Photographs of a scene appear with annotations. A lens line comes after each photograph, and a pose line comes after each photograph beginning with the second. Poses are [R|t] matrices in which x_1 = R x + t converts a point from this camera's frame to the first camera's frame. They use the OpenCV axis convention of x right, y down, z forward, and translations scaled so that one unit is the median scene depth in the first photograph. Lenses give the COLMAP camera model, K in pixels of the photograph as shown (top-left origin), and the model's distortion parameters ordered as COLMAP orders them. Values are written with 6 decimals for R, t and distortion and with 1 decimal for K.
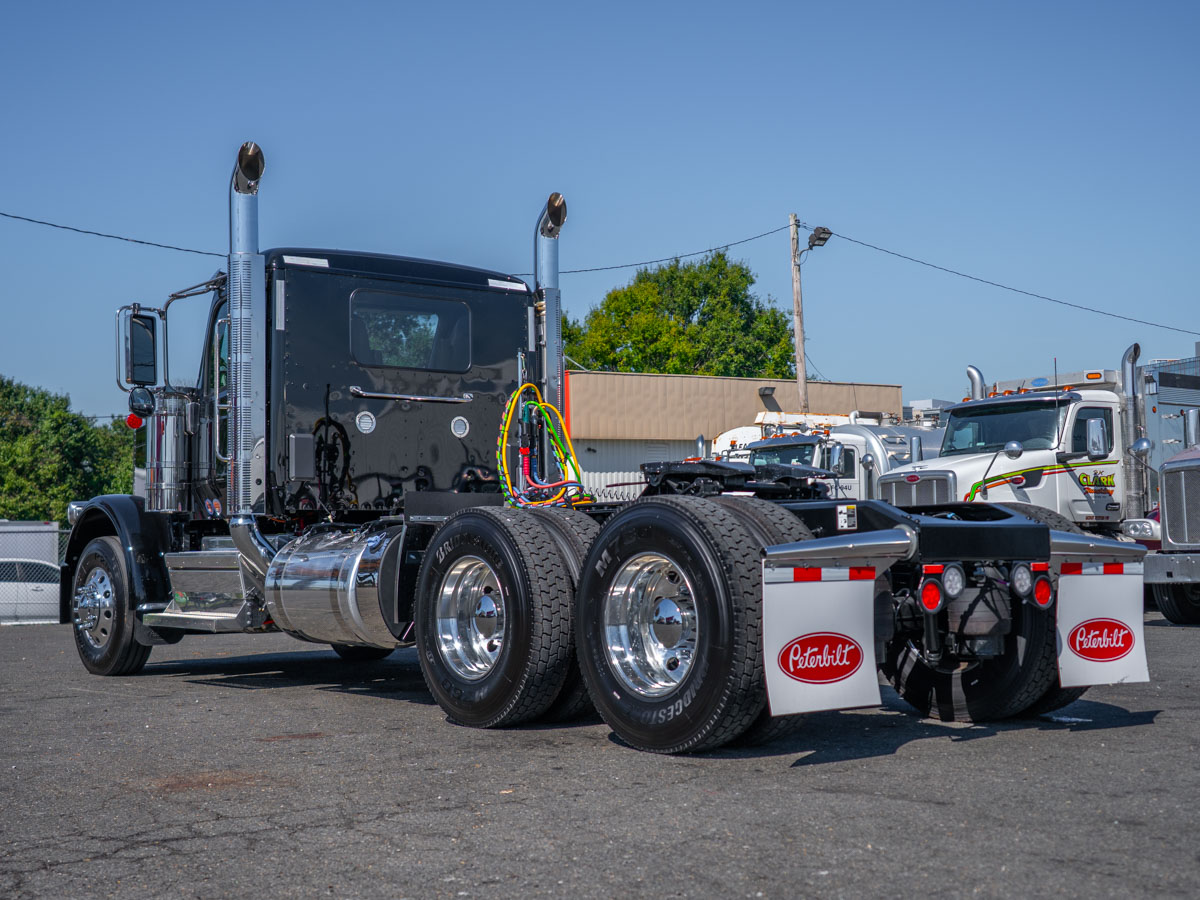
lens RADIAL K [[1472.7, 0, 551.0], [0, 1472.7, 471.3], [0, 0, 1]] dist [0.045446, 0.000000]
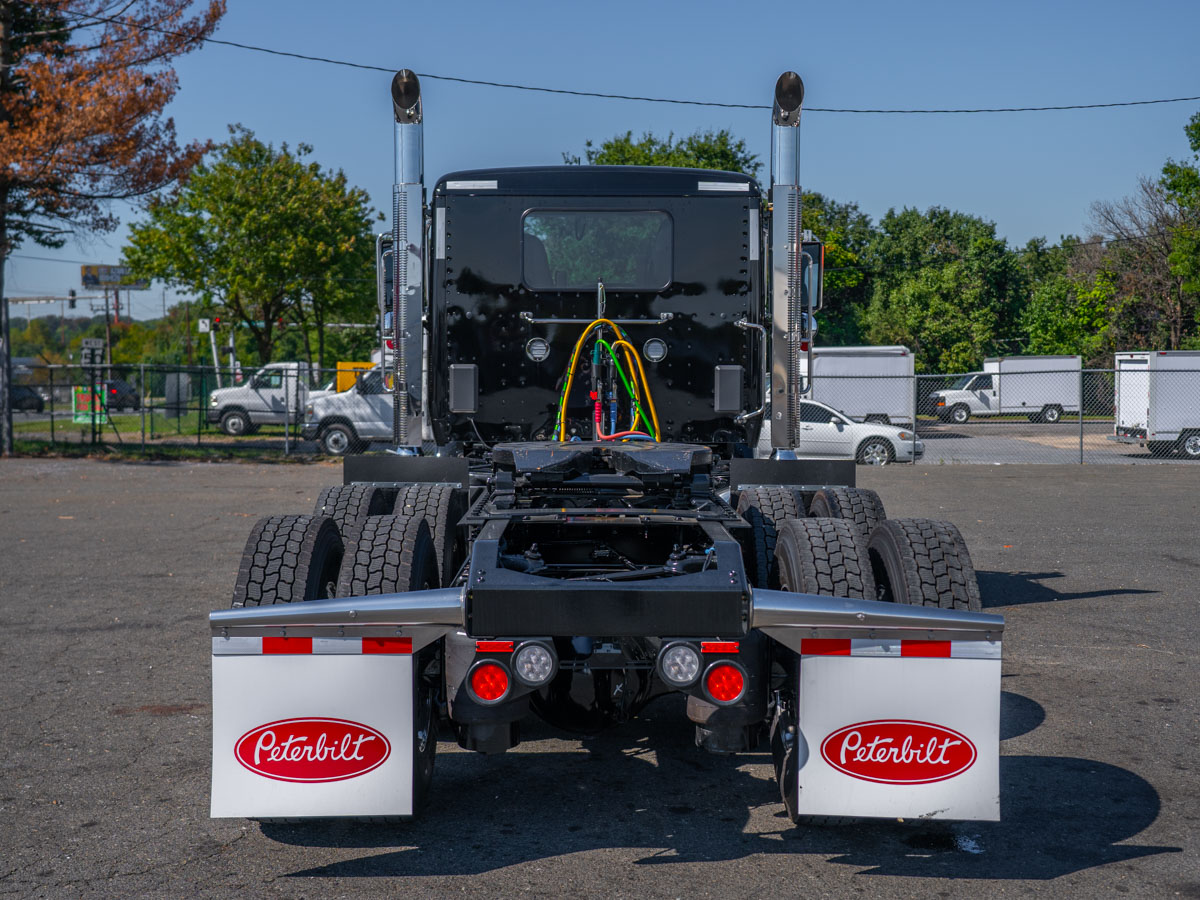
lens RADIAL K [[1406.3, 0, 612.0], [0, 1406.3, 412.2], [0, 0, 1]] dist [0.059043, 0.000000]
pose [[0.822171, 0.033422, -0.568258, 0.611877], [0.016219, 0.996494, 0.082076, -0.094649], [0.569009, -0.076697, 0.818747, 0.395467]]
